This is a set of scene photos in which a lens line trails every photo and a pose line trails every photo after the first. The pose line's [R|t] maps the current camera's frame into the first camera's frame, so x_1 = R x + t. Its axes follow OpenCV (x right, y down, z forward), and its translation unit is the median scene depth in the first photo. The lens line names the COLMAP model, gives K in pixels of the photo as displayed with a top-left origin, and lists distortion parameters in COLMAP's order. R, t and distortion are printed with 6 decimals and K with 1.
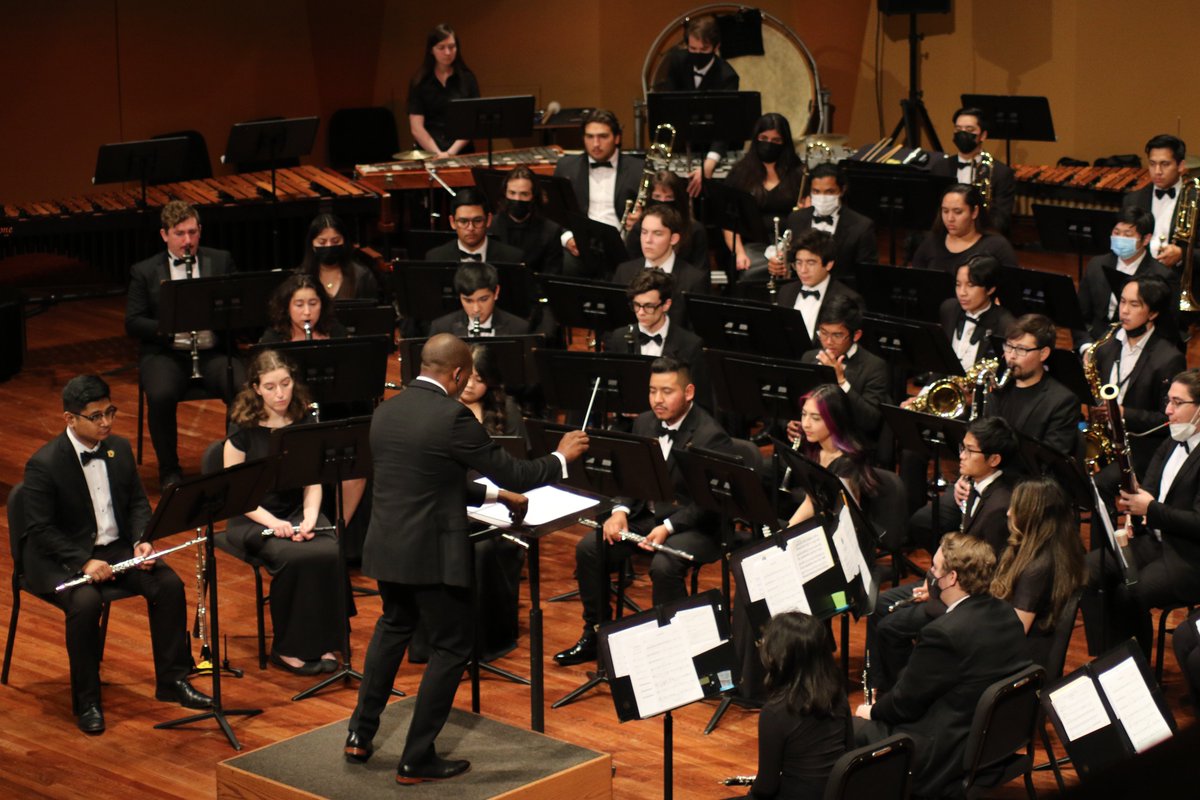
lens RADIAL K [[3893.3, 0, 600.0], [0, 3893.3, 400.0], [0, 0, 1]] dist [-0.315051, 2.630337]
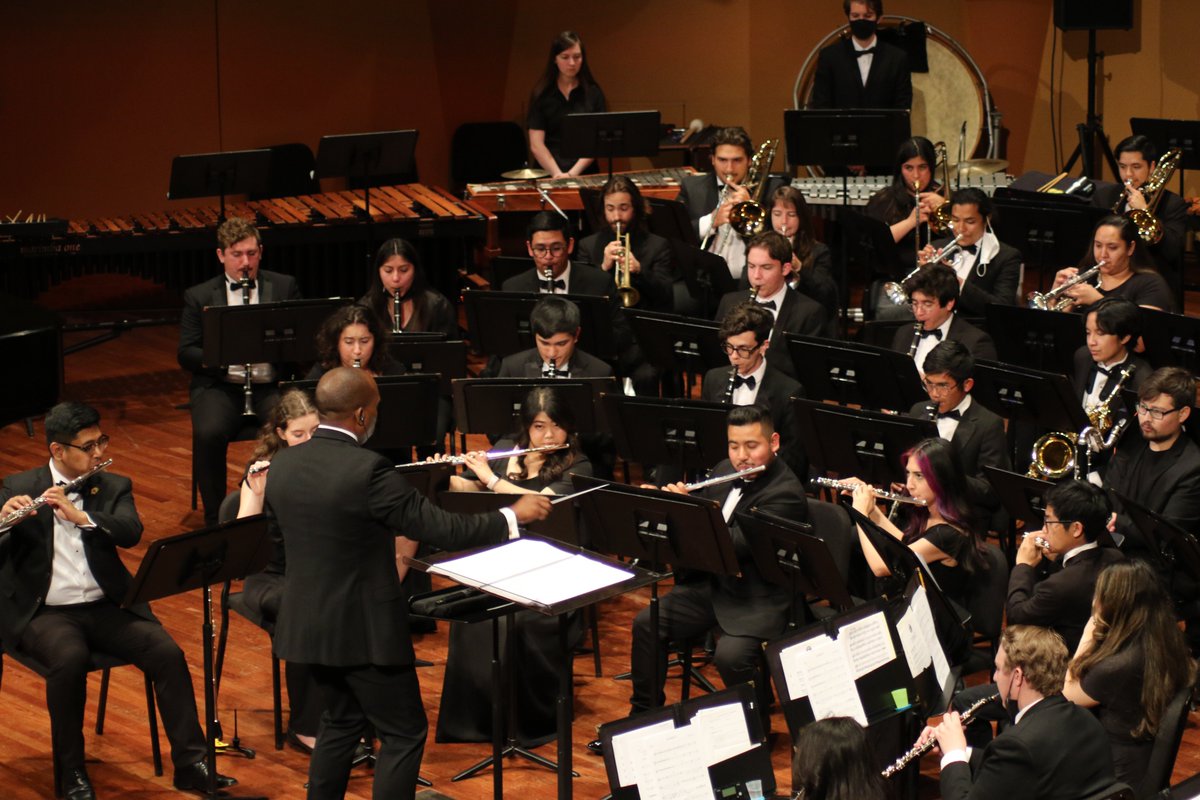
lens RADIAL K [[3893.3, 0, 600.0], [0, 3893.3, 400.0], [0, 0, 1]] dist [-0.315051, 2.630337]
pose [[0.997028, 0.022005, -0.073826, 0.042730], [-0.022490, 0.999731, -0.005750, -0.005911], [0.073679, 0.007393, 0.997255, 0.105052]]
